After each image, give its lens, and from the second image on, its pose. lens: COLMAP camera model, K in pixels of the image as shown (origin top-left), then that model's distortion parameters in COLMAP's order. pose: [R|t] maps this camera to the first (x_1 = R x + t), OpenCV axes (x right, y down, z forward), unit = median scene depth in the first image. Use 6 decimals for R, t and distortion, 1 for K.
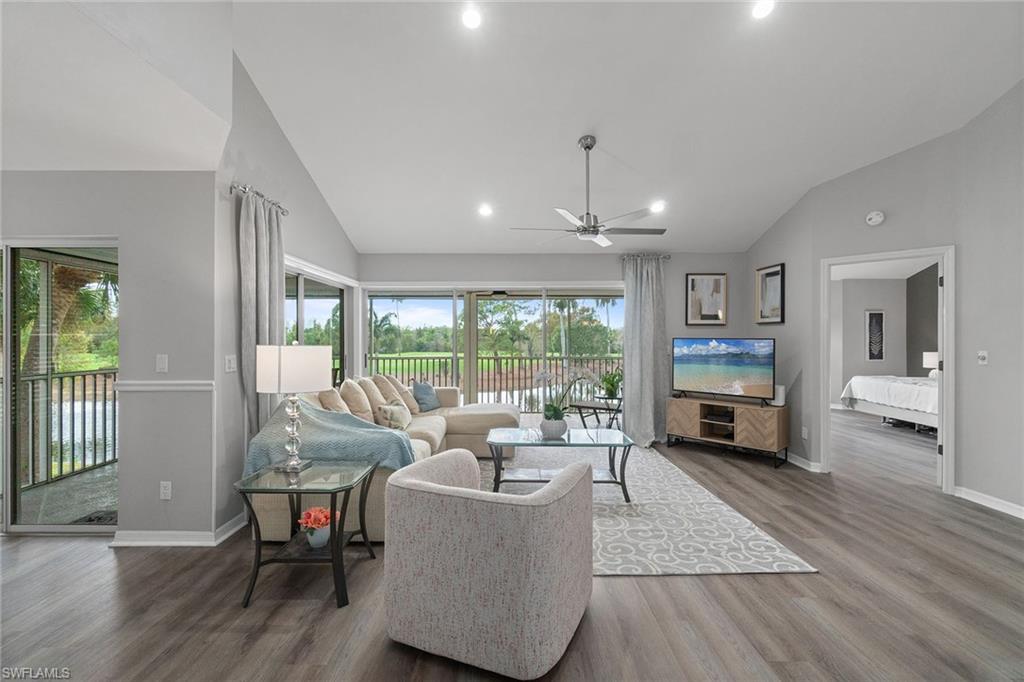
lens RADIAL K [[449.0, 0, 517.1], [0, 449.0, 342.3], [0, 0, 1]] dist [-0.001000, 0.000476]
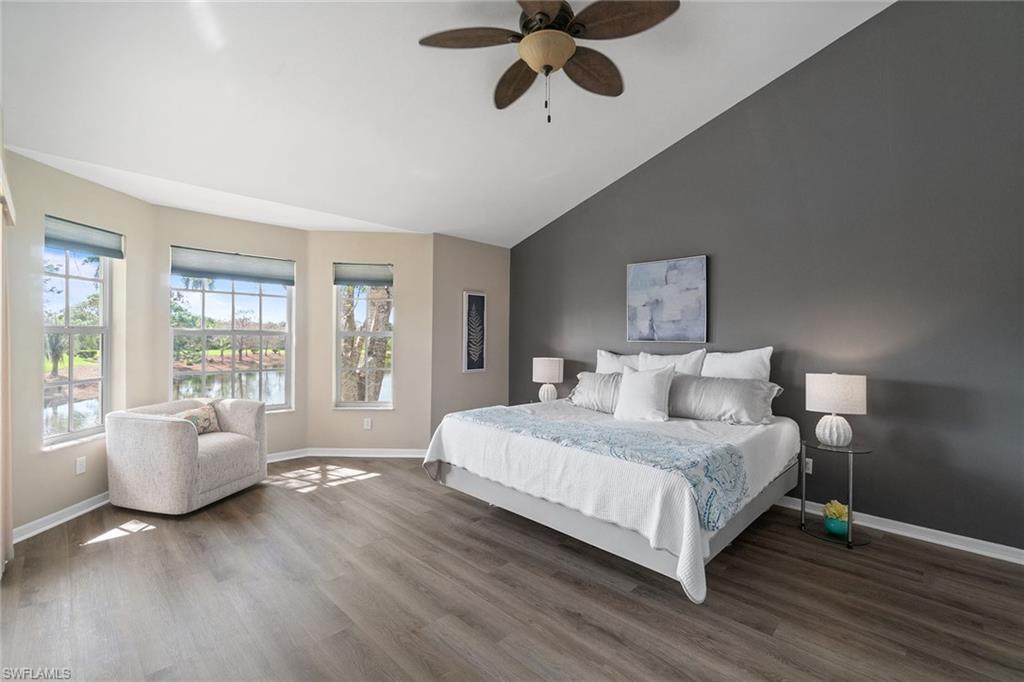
lens RADIAL K [[449.0, 0, 511.9], [0, 449.0, 336.0], [0, 0, 1]] dist [-0.001000, 0.000476]
pose [[0.709731, 0.009511, 0.704409, 0.568670], [-0.006938, 0.999955, -0.006512, -0.006580], [-0.704439, -0.000265, 0.709765, 0.750827]]
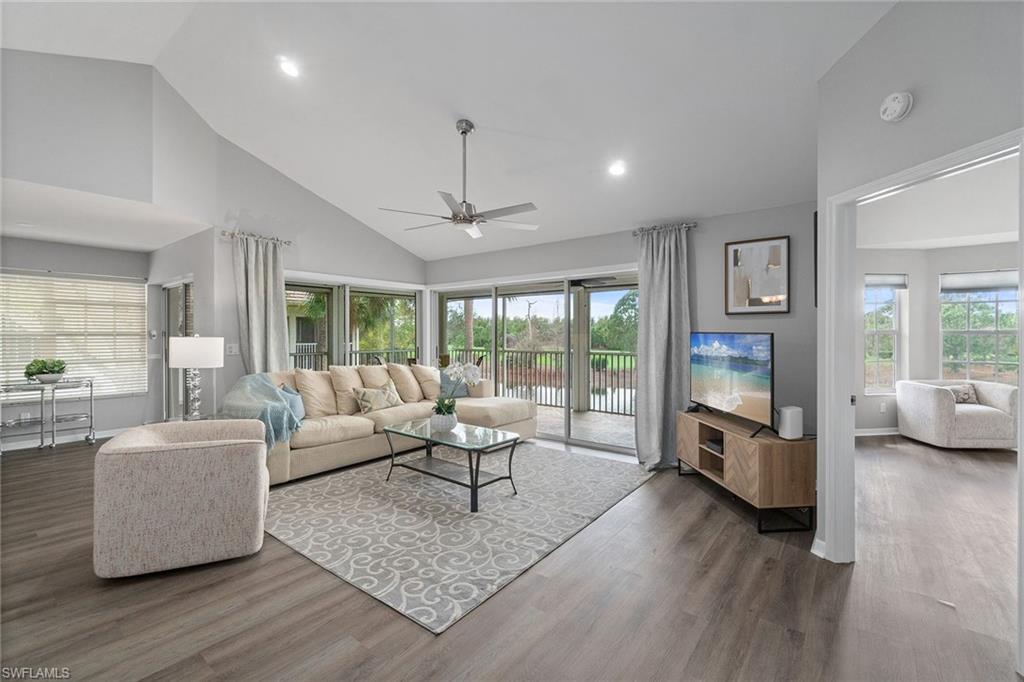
lens RADIAL K [[449.0, 0, 501.3], [0, 449.0, 338.5], [0, 0, 1]] dist [-0.001000, 0.000476]
pose [[0.775125, 0.007950, -0.631758, 0.554346], [-0.005389, 0.999968, 0.005971, -0.001584], [0.631785, -0.001224, 0.775143, 0.210148]]
